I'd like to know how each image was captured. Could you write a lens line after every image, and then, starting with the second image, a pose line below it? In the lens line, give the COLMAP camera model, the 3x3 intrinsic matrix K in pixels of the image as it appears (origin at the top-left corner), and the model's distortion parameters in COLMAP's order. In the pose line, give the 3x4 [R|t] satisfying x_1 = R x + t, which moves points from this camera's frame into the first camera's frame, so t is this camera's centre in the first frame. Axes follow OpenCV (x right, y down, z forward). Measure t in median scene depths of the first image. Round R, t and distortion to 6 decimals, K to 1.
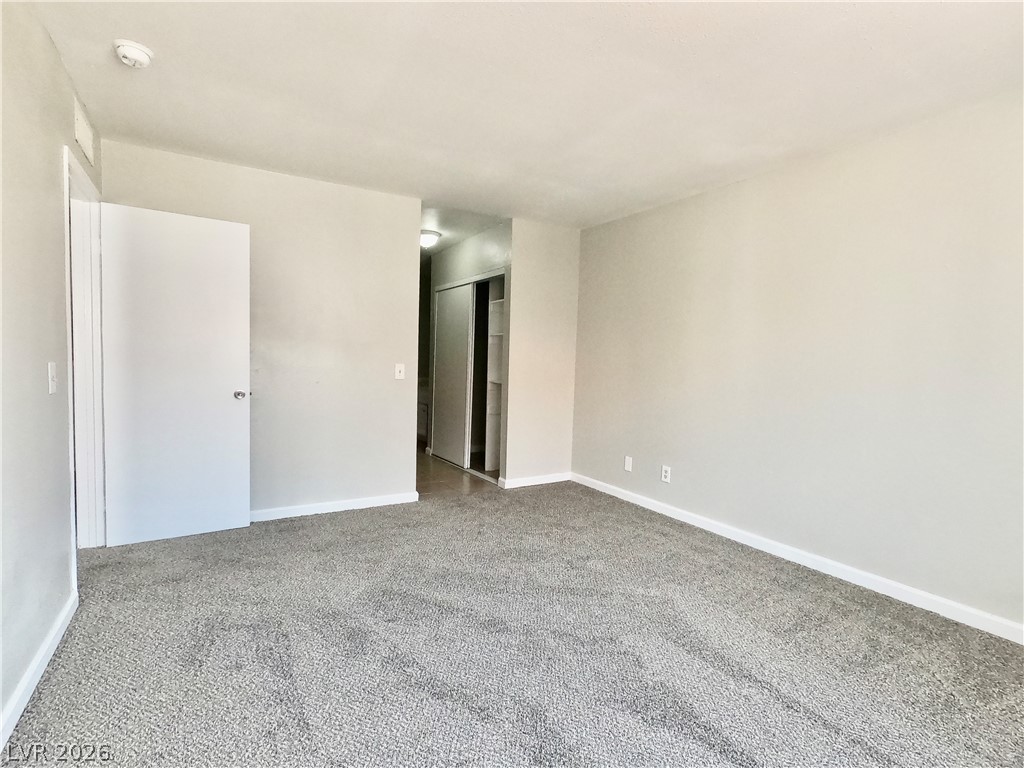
lens RADIAL K [[493.3, 0, 510.2], [0, 493.3, 384.9], [0, 0, 1]] dist [0.005488, 0.000675]
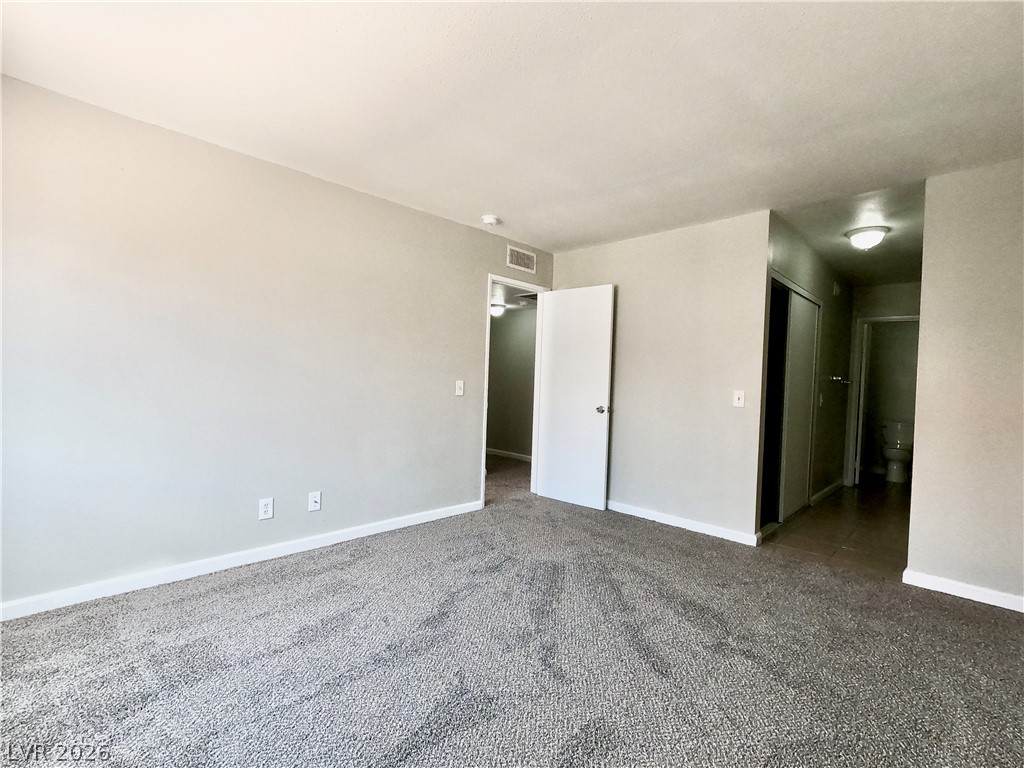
lens RADIAL K [[493.3, 0, 510.2], [0, 493.3, 384.9], [0, 0, 1]] dist [0.005488, 0.000675]
pose [[0.264674, -0.001028, -0.964337, 0.645325], [-0.085209, 0.996063, -0.024448, 0.007520], [0.960566, 0.088642, 0.263544, 0.378480]]
